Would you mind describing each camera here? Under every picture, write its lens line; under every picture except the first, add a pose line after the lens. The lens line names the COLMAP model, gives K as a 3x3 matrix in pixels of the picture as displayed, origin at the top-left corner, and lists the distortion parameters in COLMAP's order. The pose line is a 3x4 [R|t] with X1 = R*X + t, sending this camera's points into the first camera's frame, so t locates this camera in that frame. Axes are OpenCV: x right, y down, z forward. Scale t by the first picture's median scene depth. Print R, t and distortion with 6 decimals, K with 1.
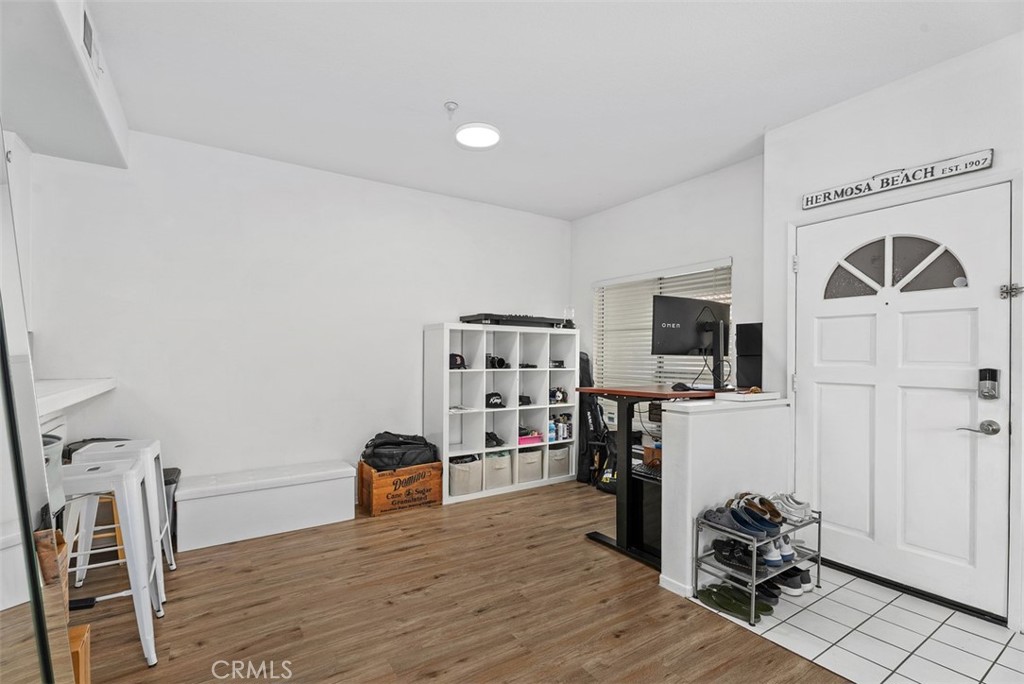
lens RADIAL K [[461.0, 0, 506.3], [0, 461.0, 355.8], [0, 0, 1]] dist [0.000766, -0.000066]
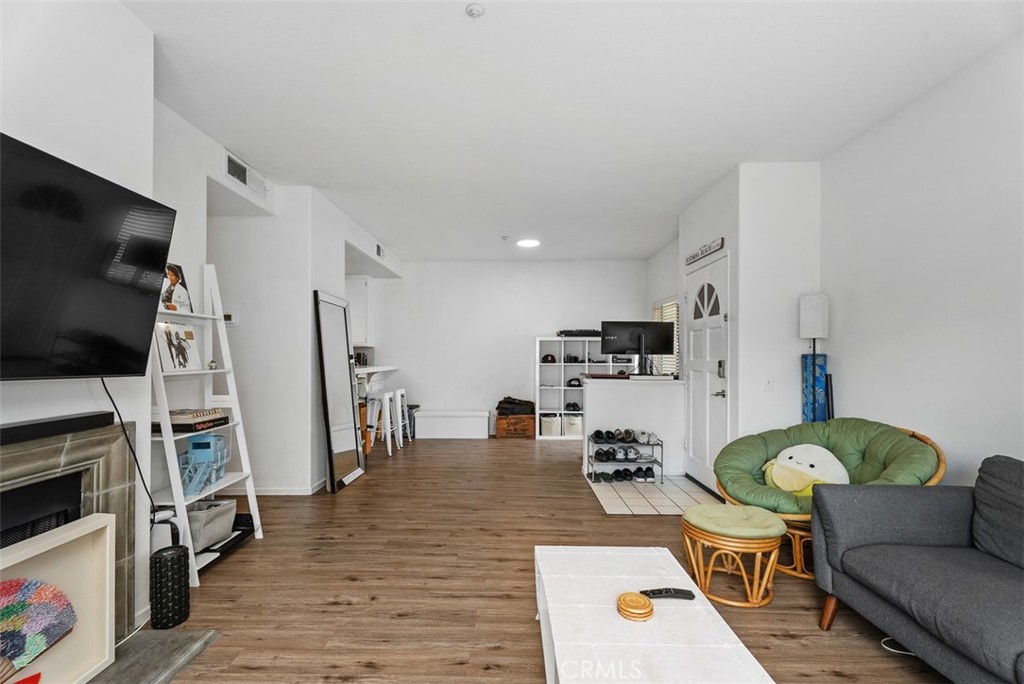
lens RADIAL K [[455.0, 0, 509.4], [0, 455.0, 346.7], [0, 0, 1]] dist [0.000195, 0.000269]
pose [[0.830390, -0.015727, -0.556960, 1.052791], [0.003563, 0.999731, -0.022918, 0.008445], [0.557171, 0.017046, 0.830223, -0.717173]]
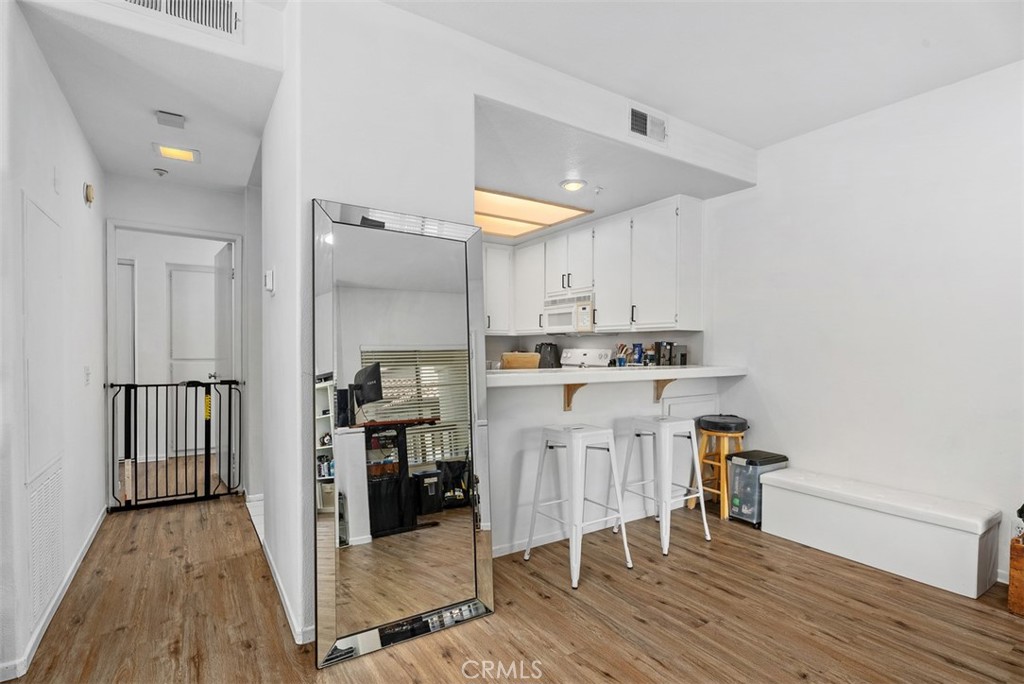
lens RADIAL K [[491.1, 0, 515.7], [0, 491.1, 355.0], [0, 0, 1]] dist [-0.001877, -0.000442]
pose [[0.007160, 0.008869, -0.999935, 0.442528], [-0.006586, 0.999939, 0.008821, 0.010334], [0.999953, 0.006522, 0.007218, 0.434773]]
